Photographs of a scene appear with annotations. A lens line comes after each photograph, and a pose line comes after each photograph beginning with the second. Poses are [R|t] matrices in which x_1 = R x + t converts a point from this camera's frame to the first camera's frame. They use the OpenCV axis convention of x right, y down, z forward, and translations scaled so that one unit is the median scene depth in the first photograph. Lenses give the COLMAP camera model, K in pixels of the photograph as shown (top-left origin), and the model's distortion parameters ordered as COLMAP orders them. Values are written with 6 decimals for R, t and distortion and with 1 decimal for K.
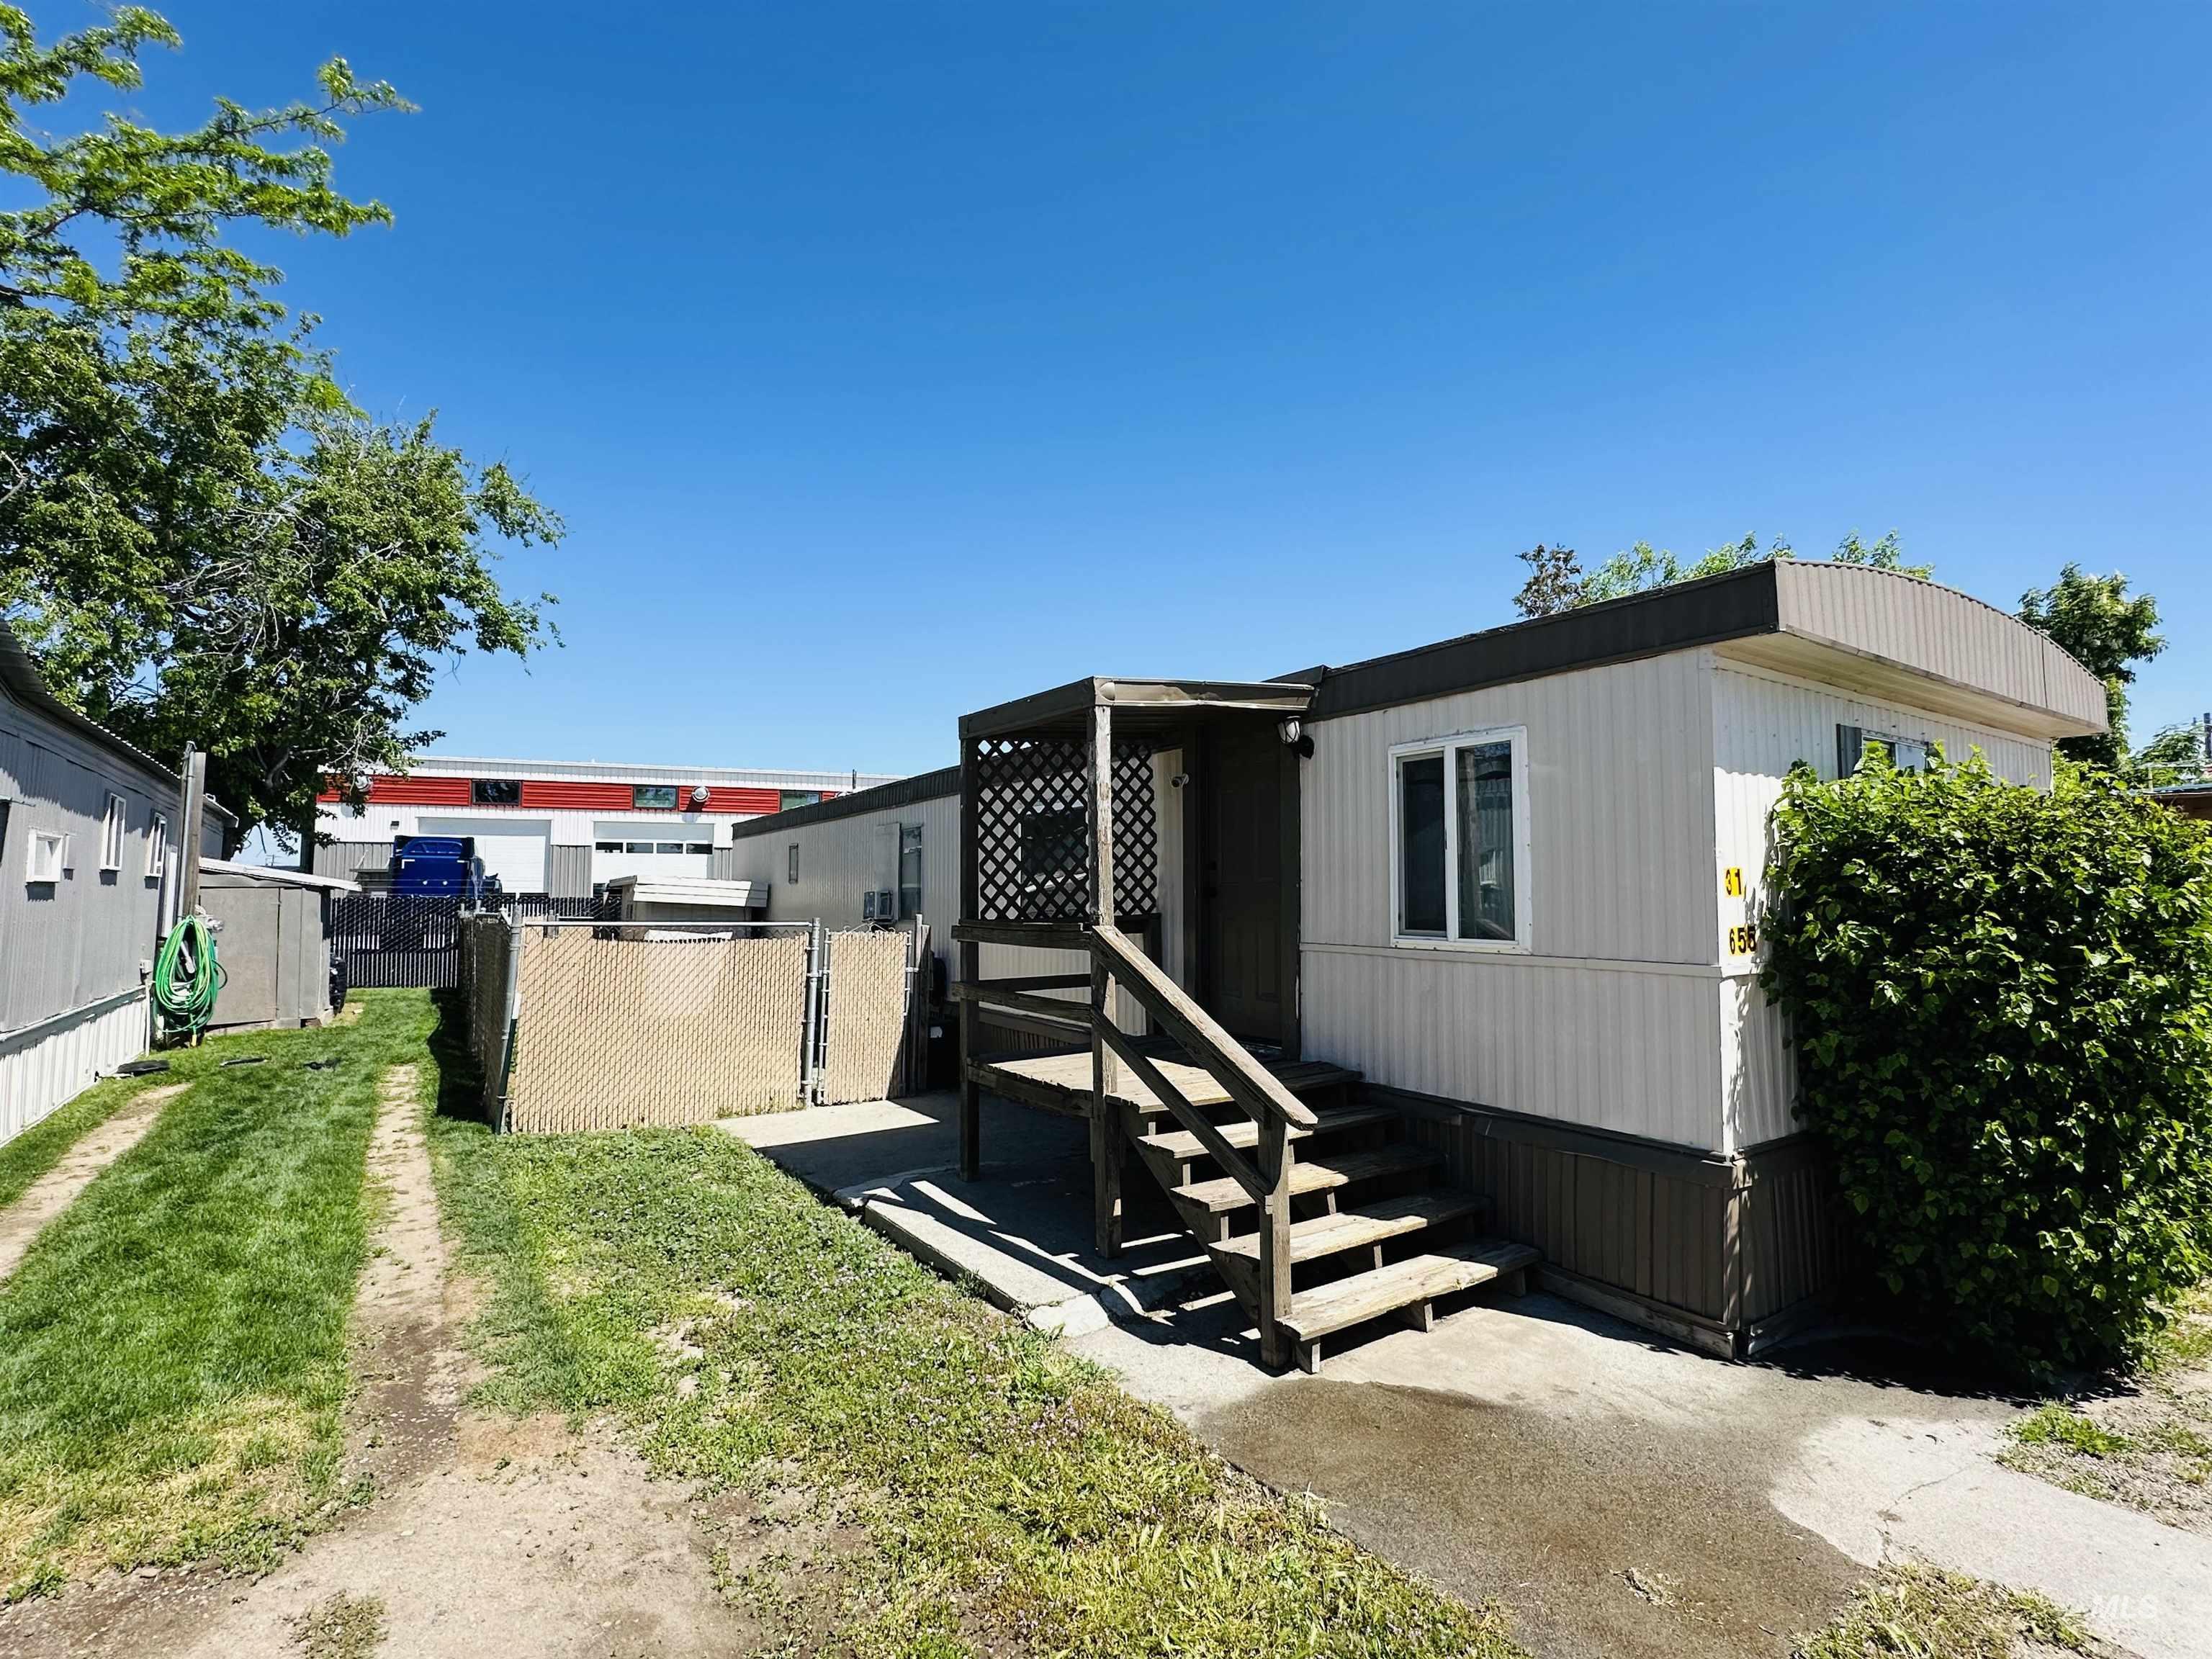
lens RADIAL K [[1037.3, 0, 1105.3], [0, 1037.3, 826.3], [0, 0, 1]] dist [0.002370, 0.001378]
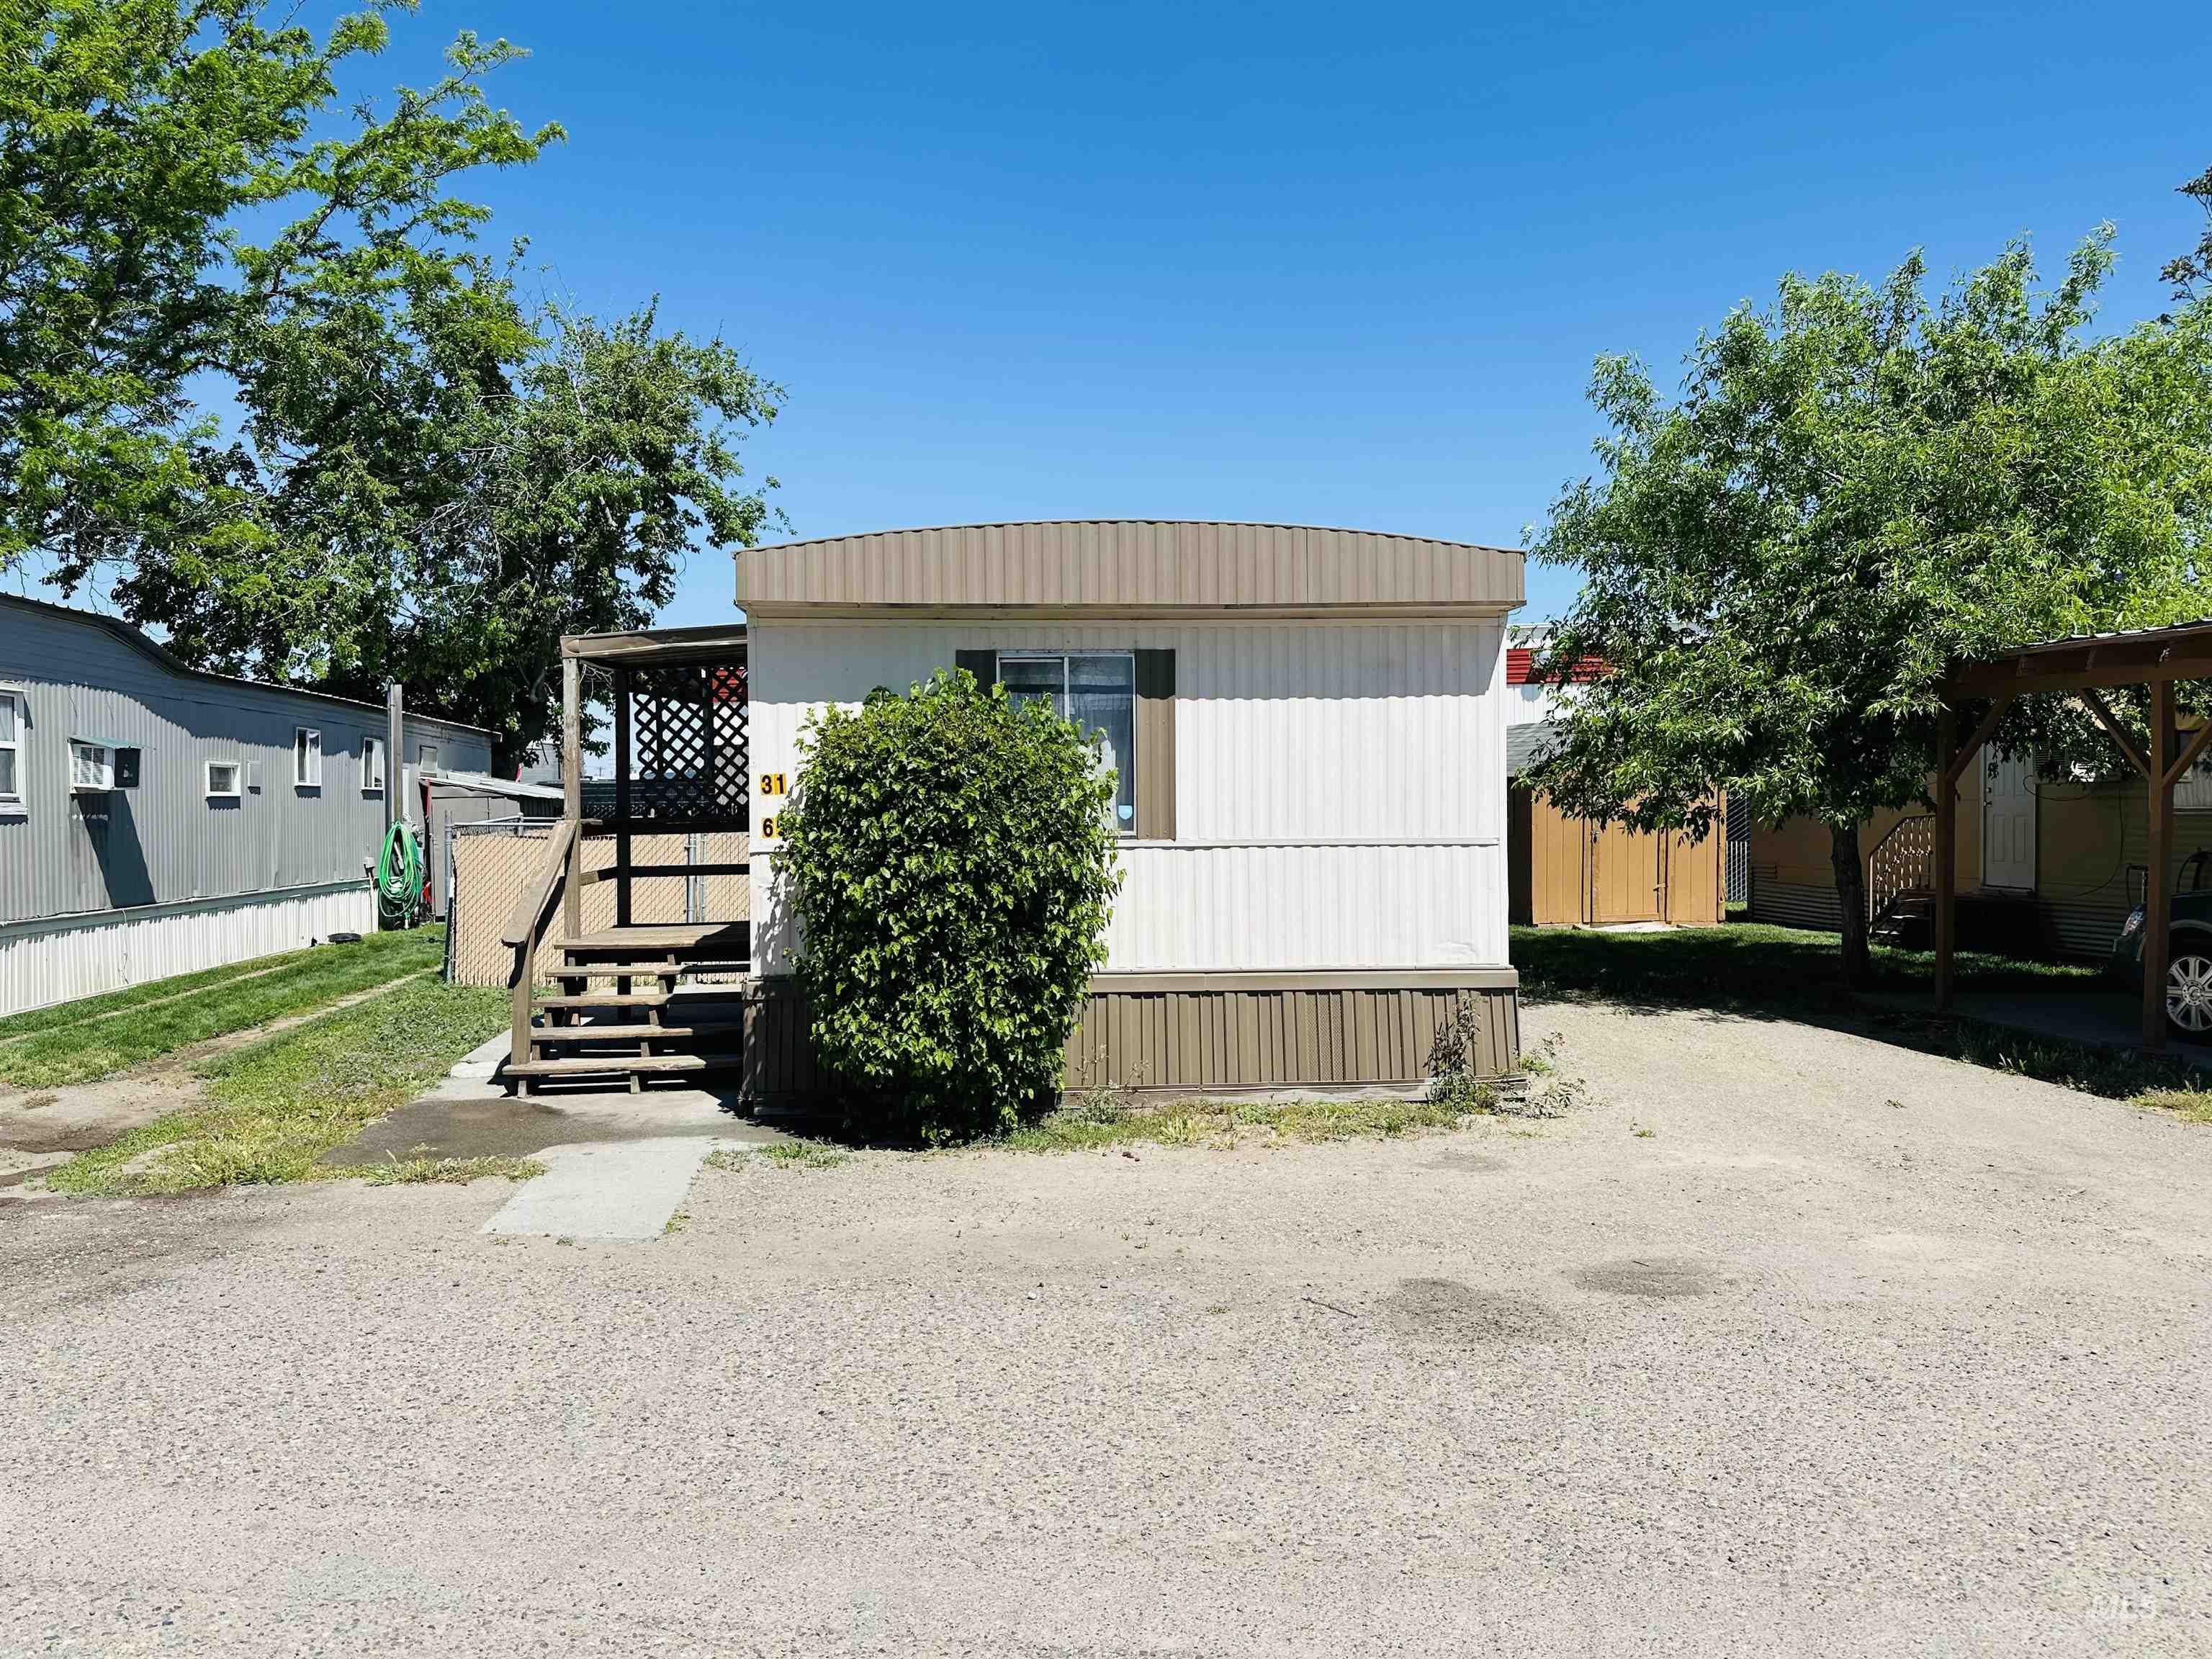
lens RADIAL K [[1574.8, 0, 1109.6], [0, 1574.8, 840.2], [0, 0, 1]] dist [-0.005861, -0.009438]
pose [[0.884057, 0.002729, -0.467372, 0.397399], [0.040388, 0.995796, 0.082209, -0.005115], [0.465632, -0.091554, 0.880230, -0.124892]]
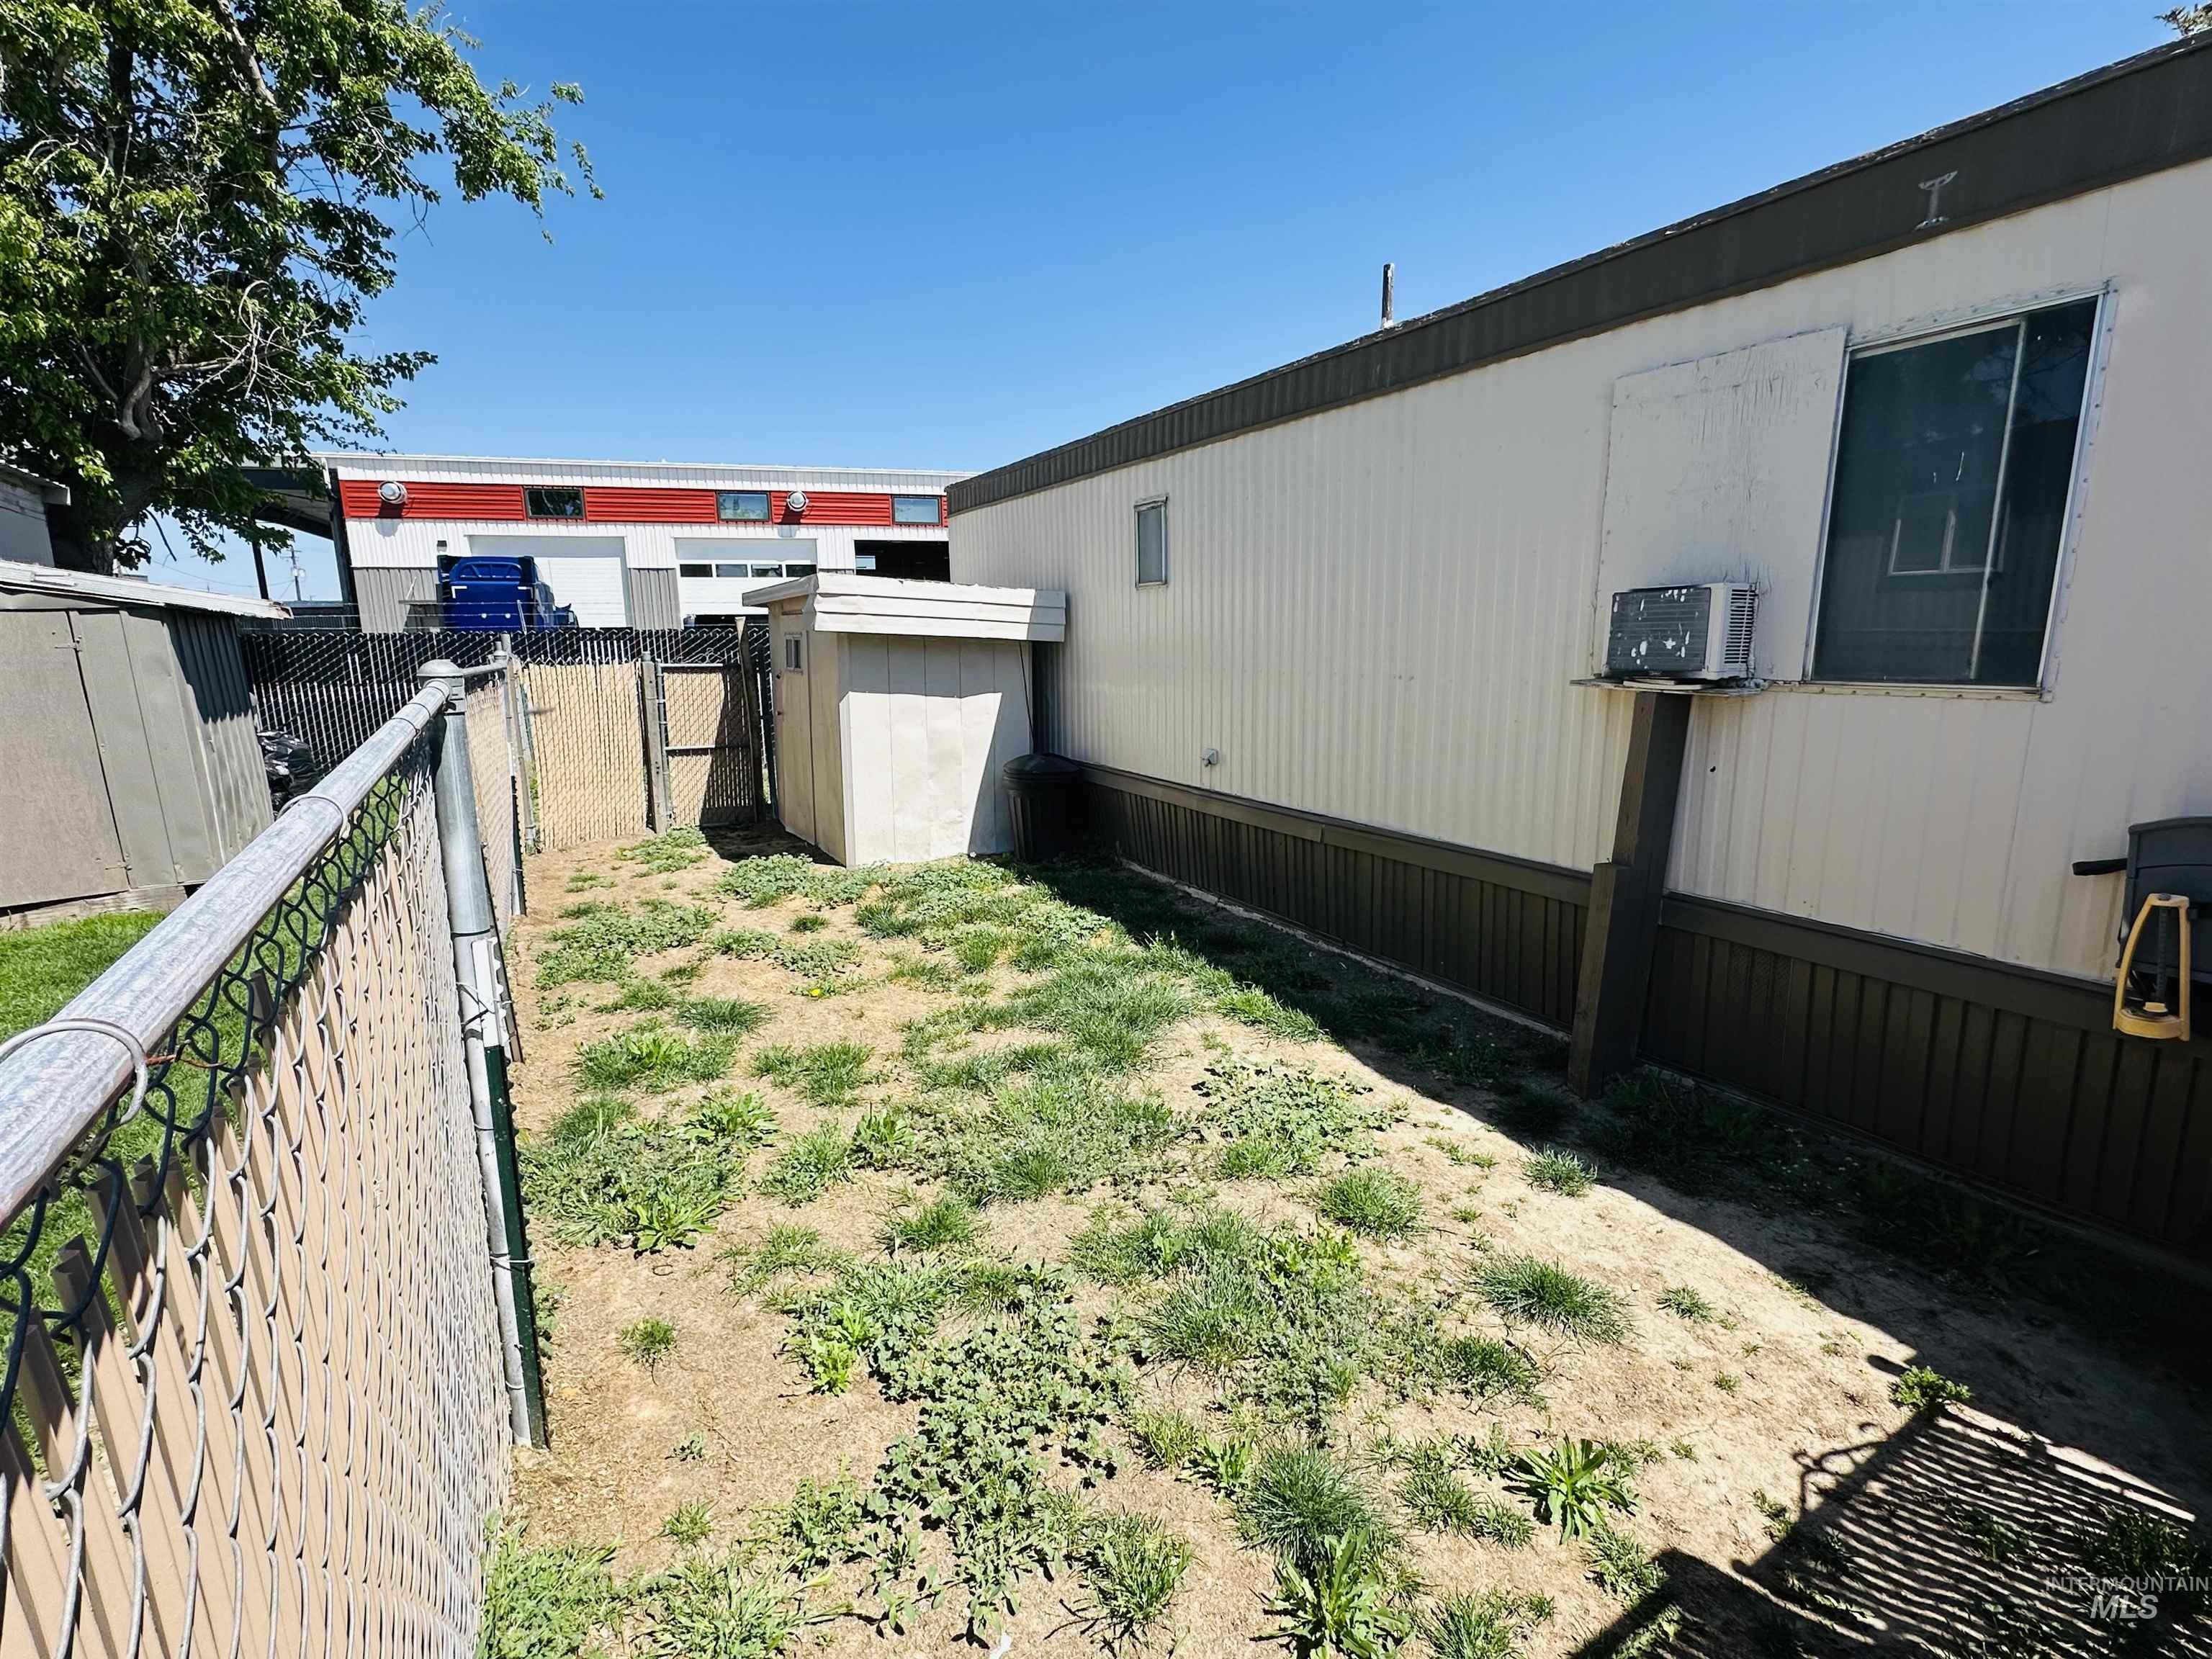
lens RADIAL K [[1037.3, 0, 1099.2], [0, 1037.3, 838.3], [0, 0, 1]] dist [0.002370, 0.001378]
pose [[0.997055, 0.002743, -0.076646, -0.207661], [0.017645, 0.964348, 0.264049, 0.028984], [0.074638, -0.264624, 0.961459, 0.382280]]
